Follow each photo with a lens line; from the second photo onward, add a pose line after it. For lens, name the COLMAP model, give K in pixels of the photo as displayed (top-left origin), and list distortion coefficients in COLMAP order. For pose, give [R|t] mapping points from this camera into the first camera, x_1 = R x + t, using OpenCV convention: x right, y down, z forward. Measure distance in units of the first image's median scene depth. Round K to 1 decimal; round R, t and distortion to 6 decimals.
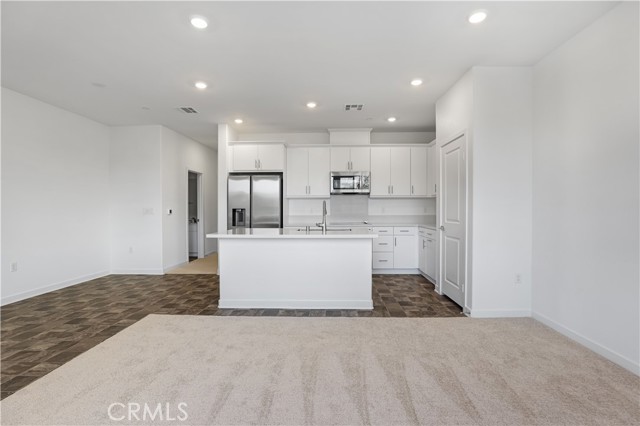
lens RADIAL K [[296.1, 0, 324.3], [0, 296.1, 212.5], [0, 0, 1]] dist [-0.022171, 0.000251]
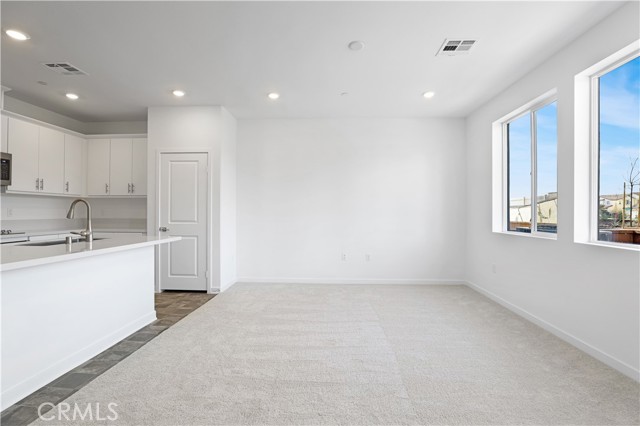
lens RADIAL K [[296.1, 0, 324.3], [0, 296.1, 212.5], [0, 0, 1]] dist [-0.022171, 0.000251]
pose [[0.012644, -0.000493, 0.999920, -0.504357], [0.007602, 0.999971, 0.000397, -0.002732], [-0.999891, 0.007596, 0.012647, 0.309017]]
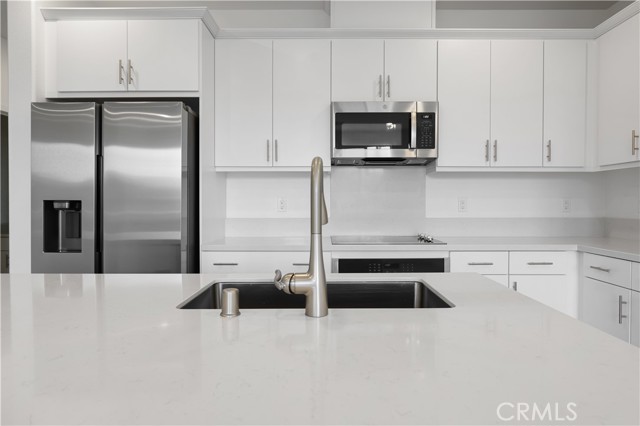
lens RADIAL K [[385.6, 0, 330.6], [0, 385.6, 210.4], [0, 0, 1]] dist [-0.016619, 0.000249]
pose [[0.999118, 0.000051, 0.041998, -0.001829], [-0.000270, 0.999986, 0.005217, -0.003808], [-0.041997, -0.005224, 0.999104, 0.545366]]
